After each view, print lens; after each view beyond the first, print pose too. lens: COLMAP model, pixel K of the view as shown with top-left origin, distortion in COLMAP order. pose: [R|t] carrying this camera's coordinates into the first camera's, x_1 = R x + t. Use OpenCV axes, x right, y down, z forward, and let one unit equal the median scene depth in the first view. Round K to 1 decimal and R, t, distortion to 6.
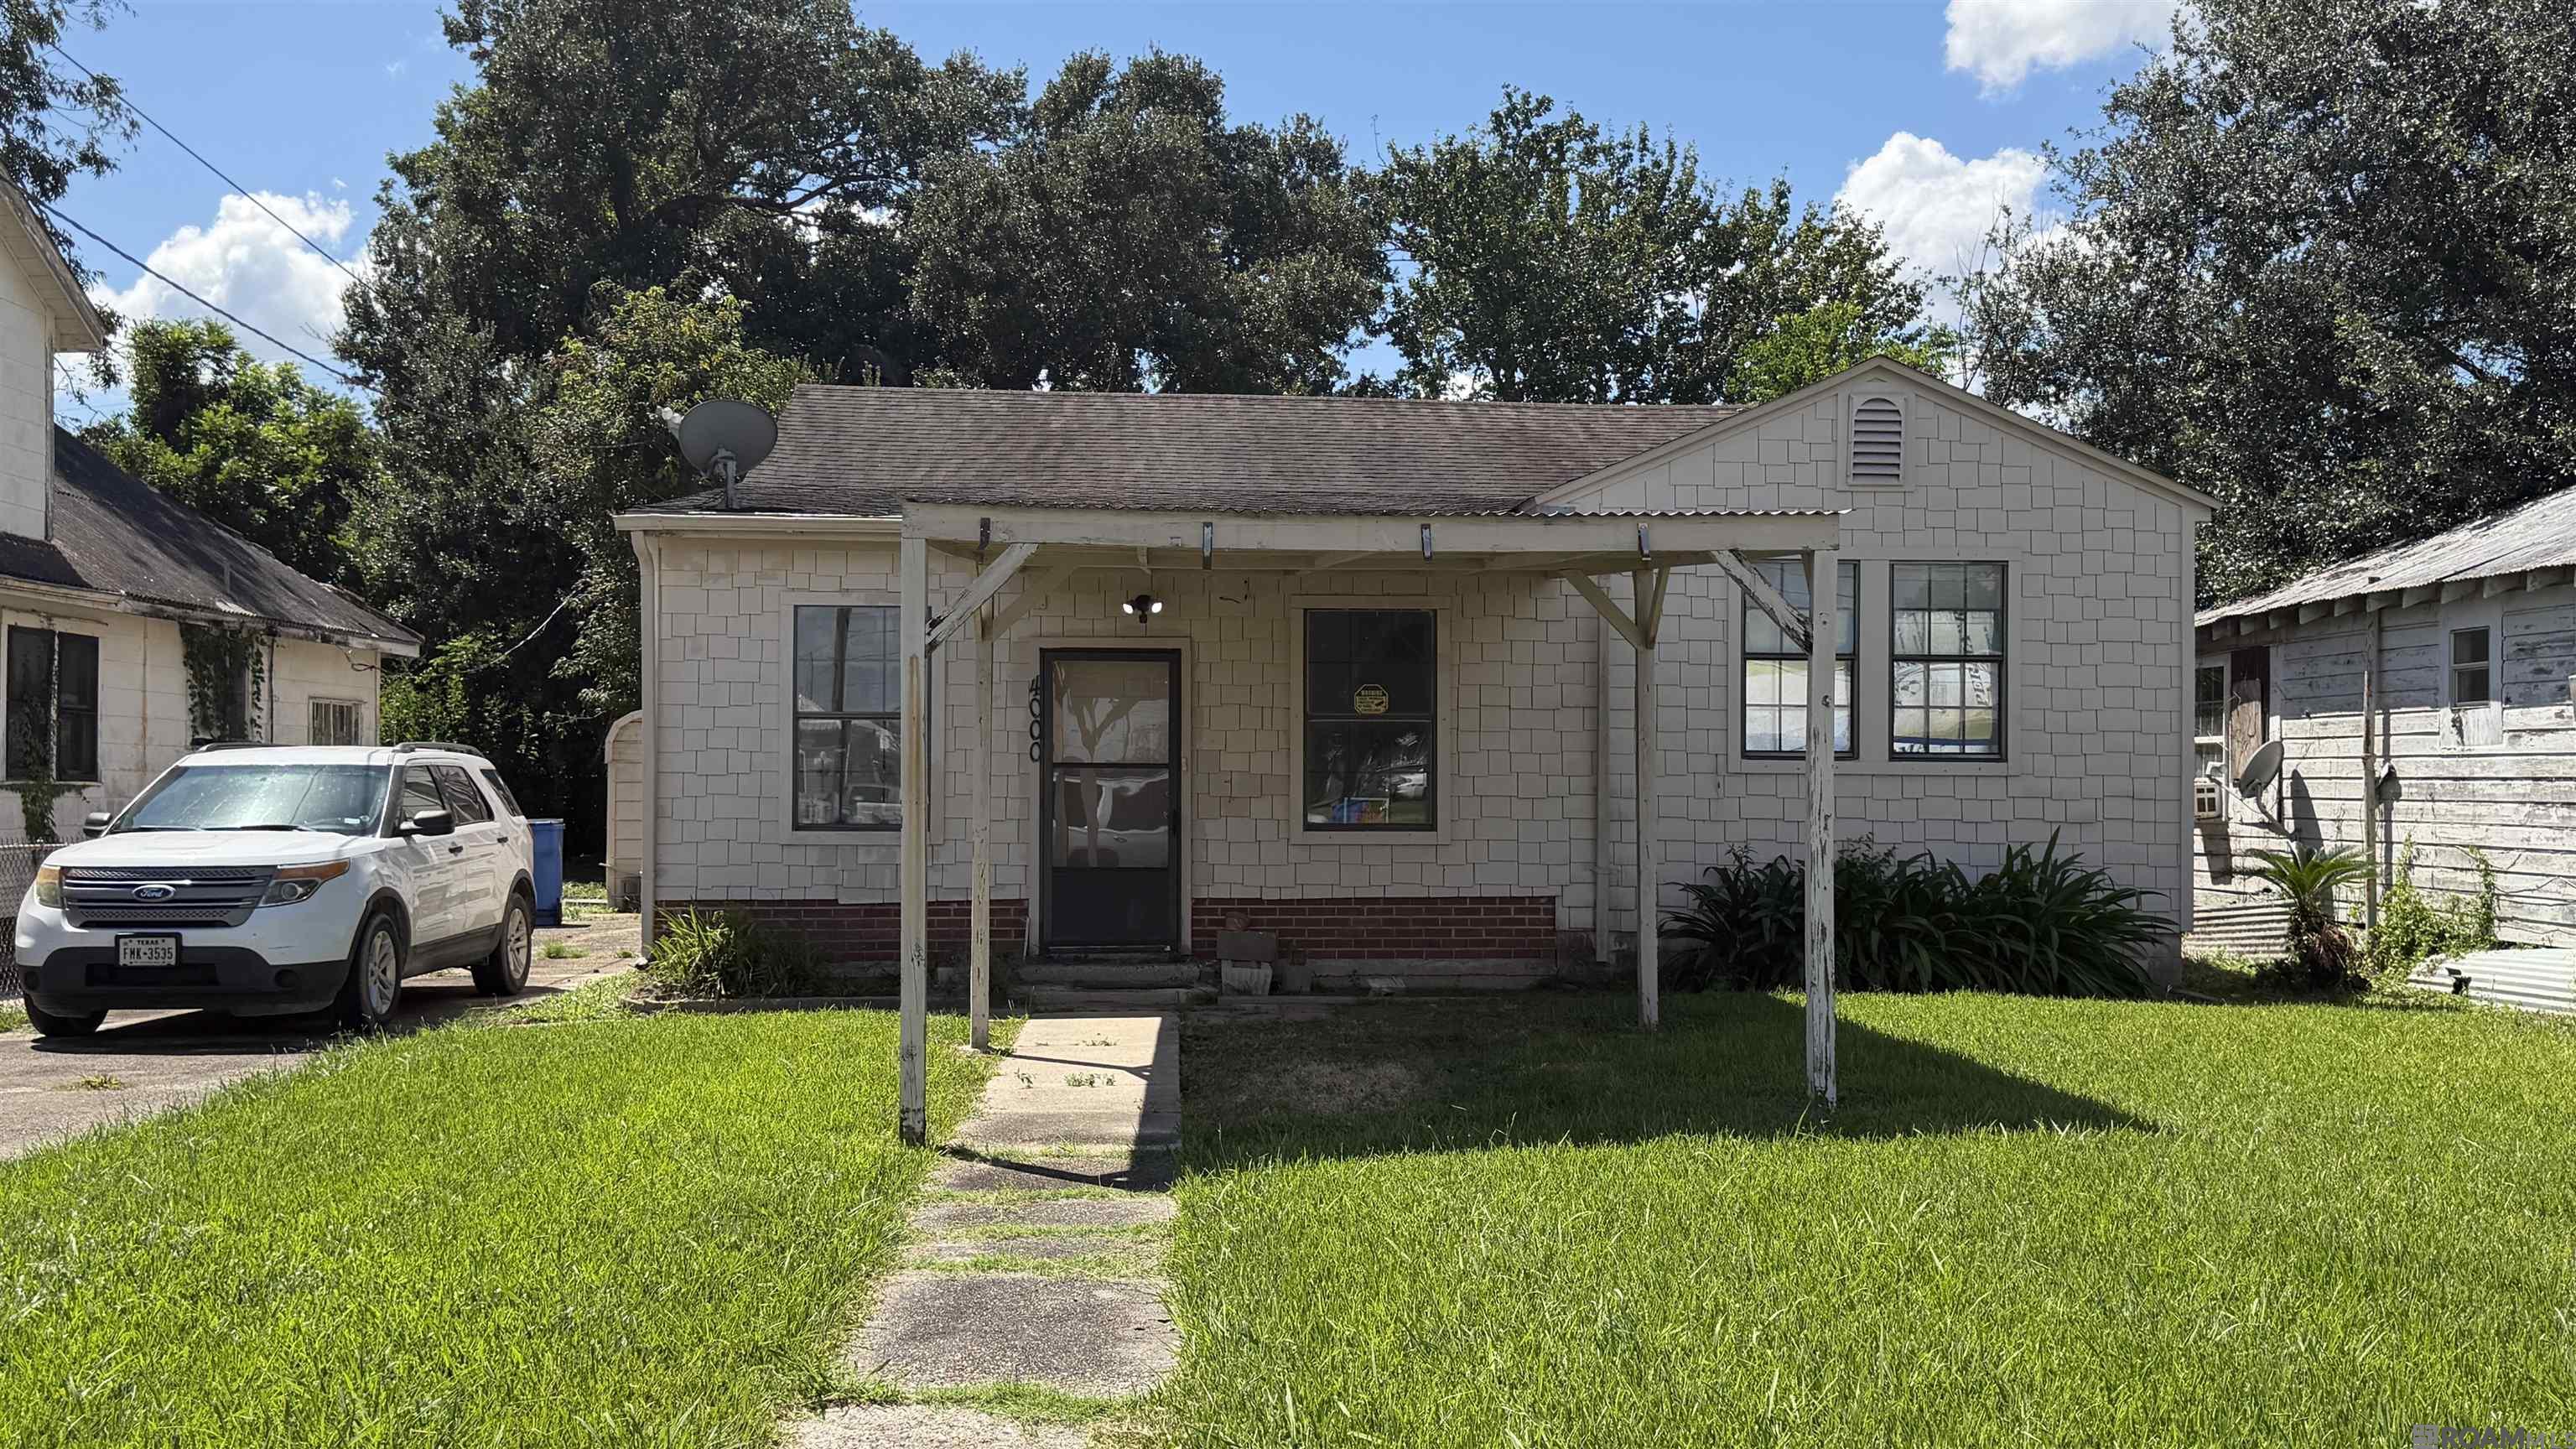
lens RADIAL K [[2669.9, 0, 1288.0], [0, 2669.9, 724.5], [0, 0, 1]] dist [0.001371, 0.002350]
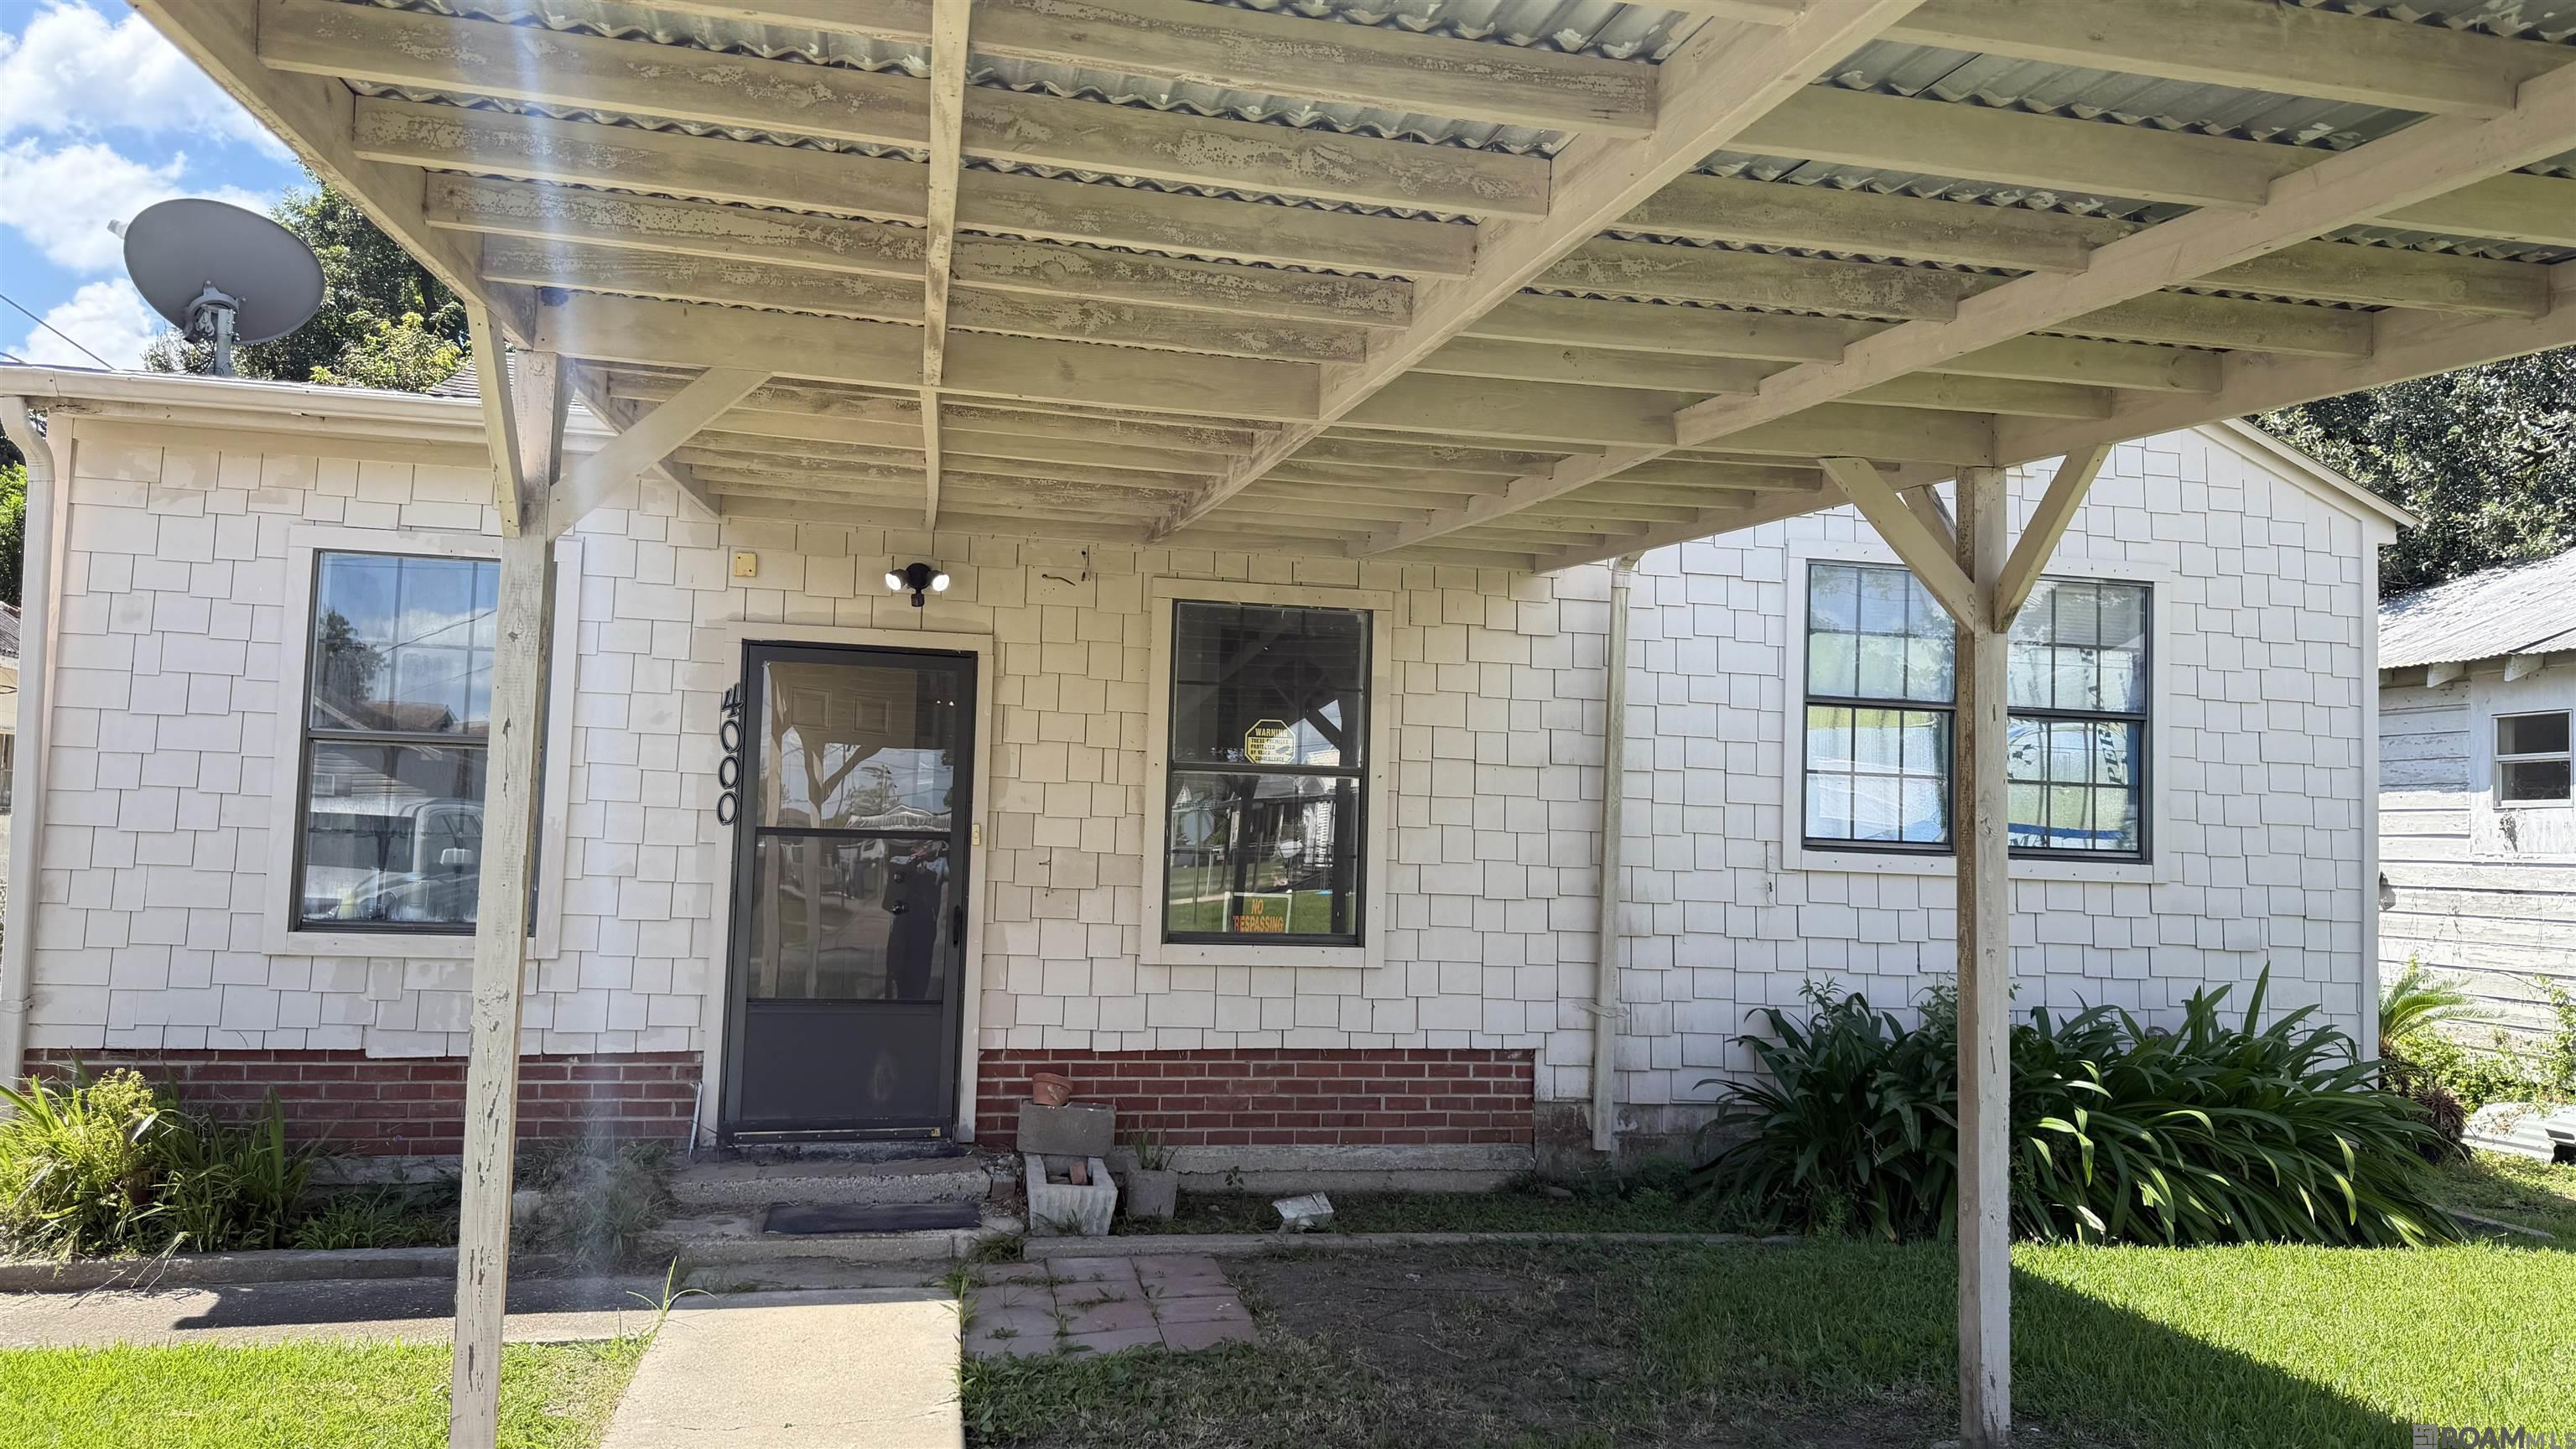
lens RADIAL K [[1735.7, 0, 1288.0], [0, 1735.7, 724.5], [0, 0, 1]] dist [0.092961, -0.139884]
pose [[0.987431, 0.037161, 0.153623, -0.030160], [-0.030149, 0.998405, -0.047726, 0.006372], [-0.155151, 0.042495, 0.986976, 0.578966]]
